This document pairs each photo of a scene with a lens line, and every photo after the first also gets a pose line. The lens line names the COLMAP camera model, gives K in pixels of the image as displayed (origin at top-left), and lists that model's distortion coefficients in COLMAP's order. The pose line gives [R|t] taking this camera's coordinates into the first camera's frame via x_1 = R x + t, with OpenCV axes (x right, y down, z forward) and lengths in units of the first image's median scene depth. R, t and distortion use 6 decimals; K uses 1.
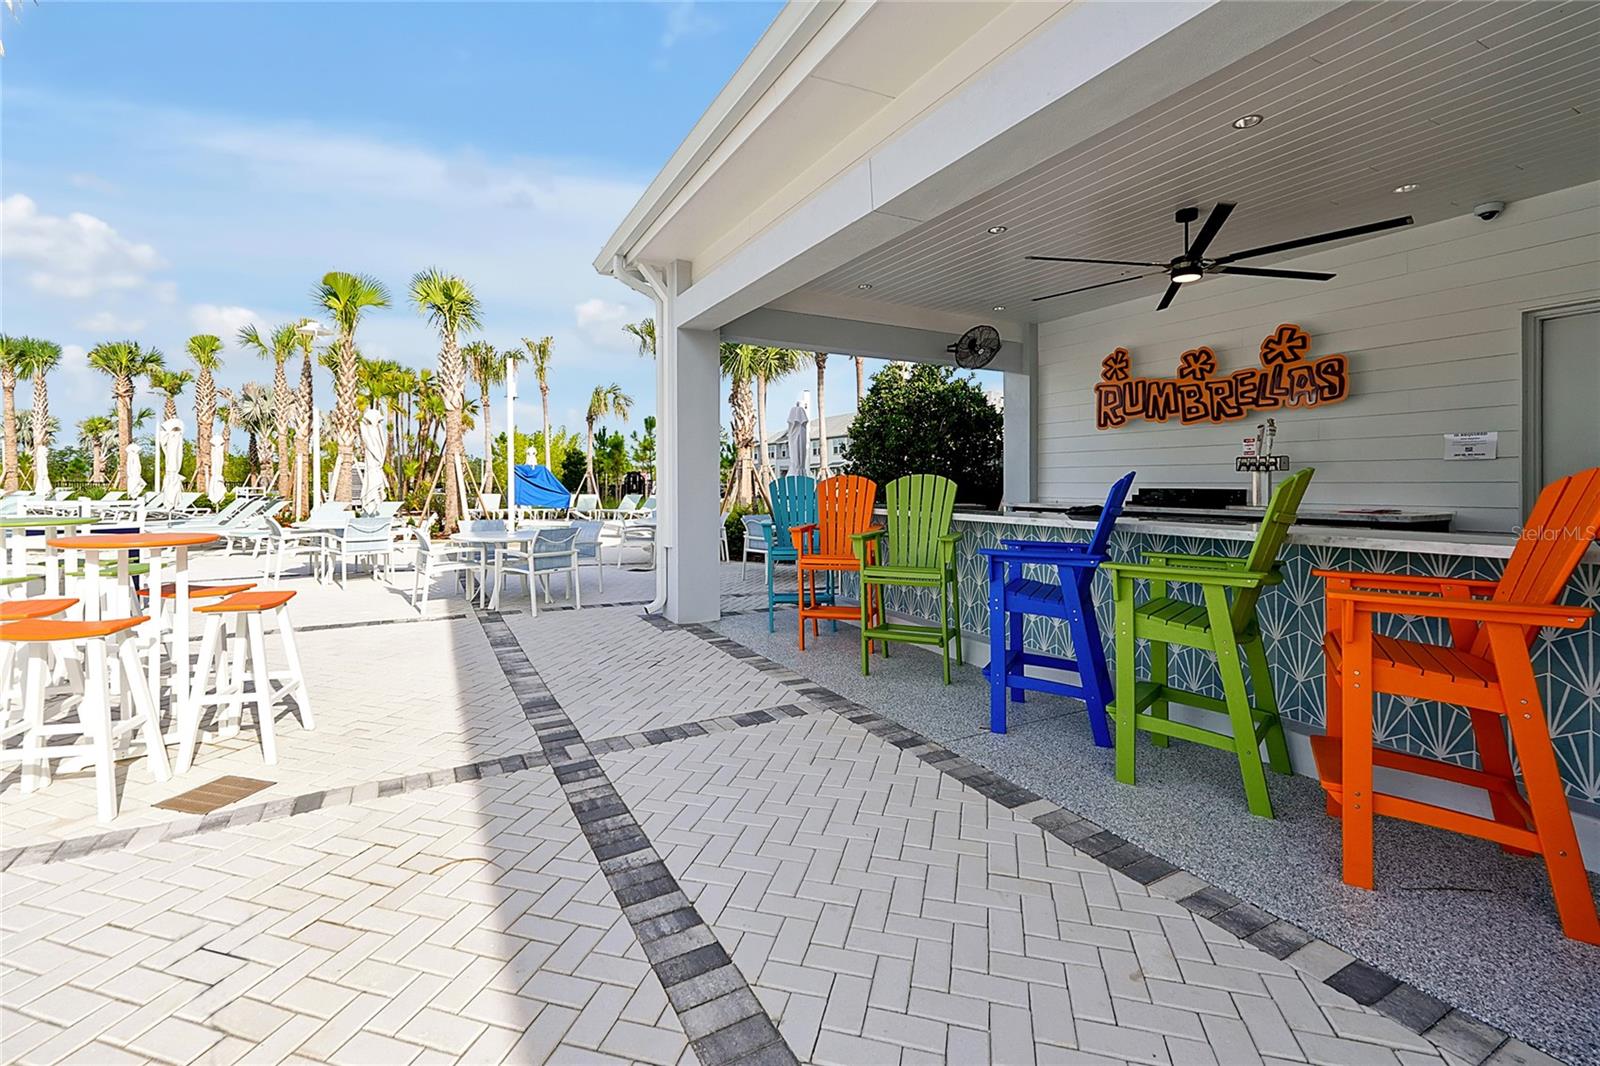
lens RADIAL K [[712.1, 0, 798.4], [0, 712.1, 531.9], [0, 0, 1]] dist [-0.000828, -0.000073]
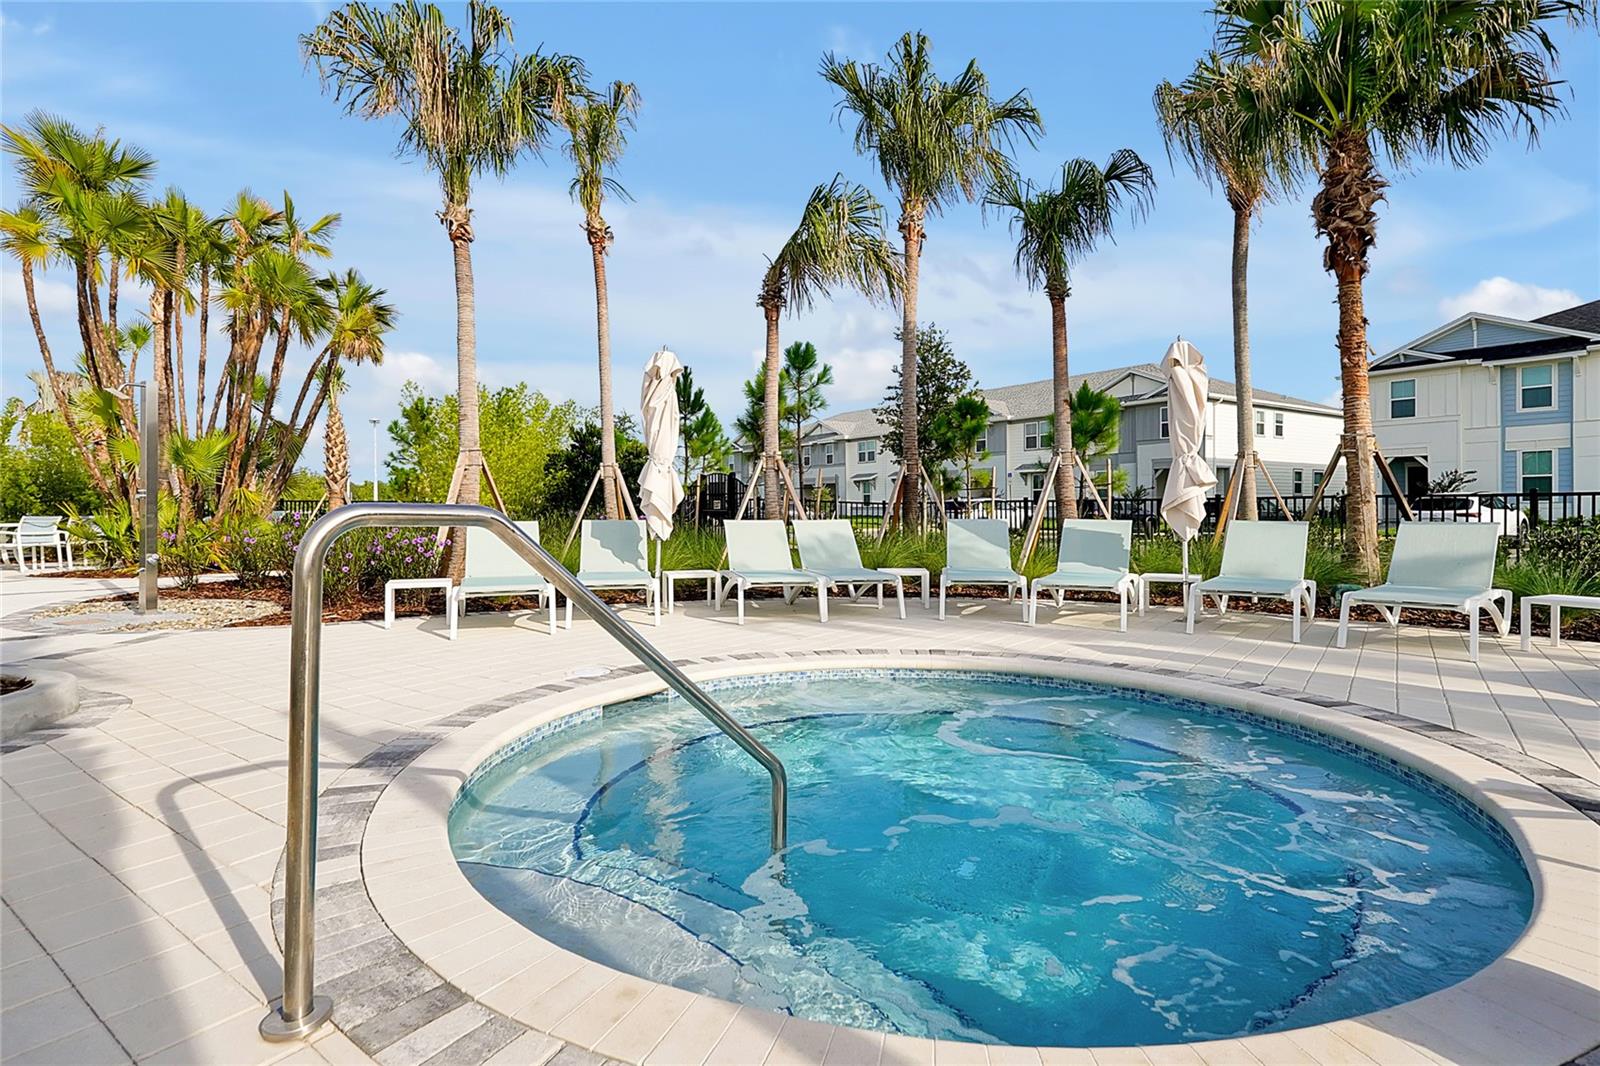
lens RADIAL K [[815.5, 0, 802.2], [0, 815.5, 530.1], [0, 0, 1]] dist [0.002455, 0.000287]
pose [[0.993652, -0.009041, 0.112138, -0.283567], [0.010647, 0.999849, -0.013738, -0.040504], [-0.111997, 0.014844, 0.993598, 0.542137]]
